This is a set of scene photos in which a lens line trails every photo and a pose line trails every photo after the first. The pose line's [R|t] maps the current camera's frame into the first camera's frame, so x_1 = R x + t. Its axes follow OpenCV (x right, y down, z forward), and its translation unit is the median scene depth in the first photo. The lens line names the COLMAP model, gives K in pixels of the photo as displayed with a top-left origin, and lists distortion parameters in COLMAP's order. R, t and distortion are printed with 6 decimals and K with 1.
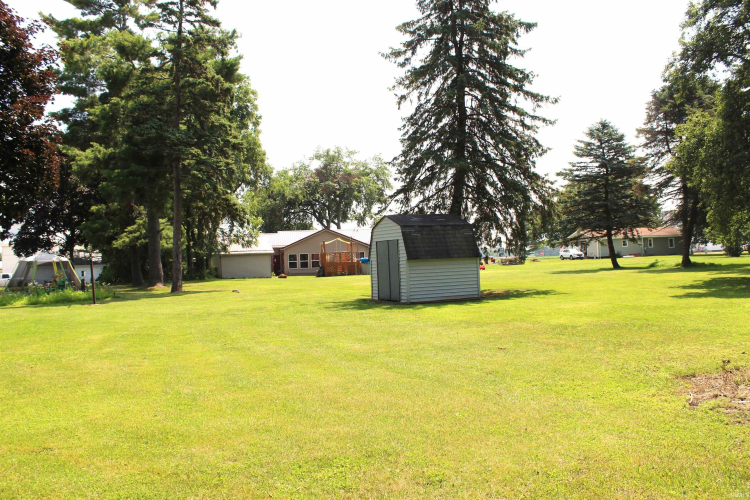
lens RADIAL K [[627.6, 0, 376.4], [0, 627.6, 251.0], [0, 0, 1]] dist [-0.154180, 0.130604]
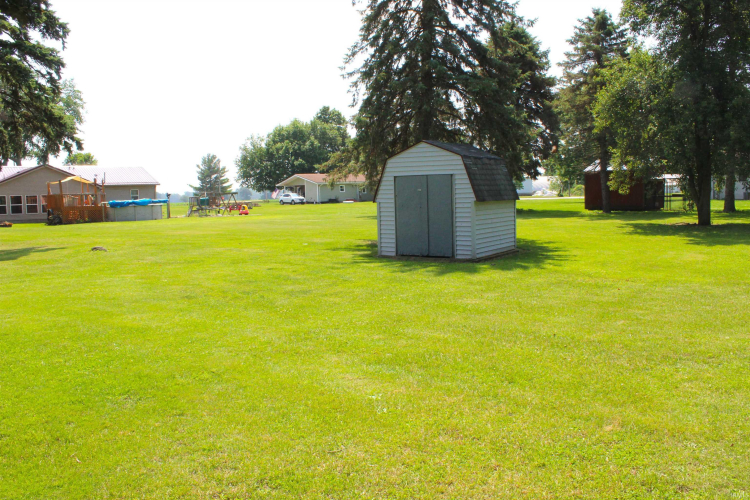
lens RADIAL K [[627.6, 0, 376.1], [0, 627.6, 248.2], [0, 0, 1]] dist [-0.154180, 0.130604]
pose [[0.860768, -0.027821, 0.508236, -0.131238], [-0.014938, 0.996694, 0.079858, 0.003527], [-0.508778, -0.076332, 0.857507, 0.129280]]
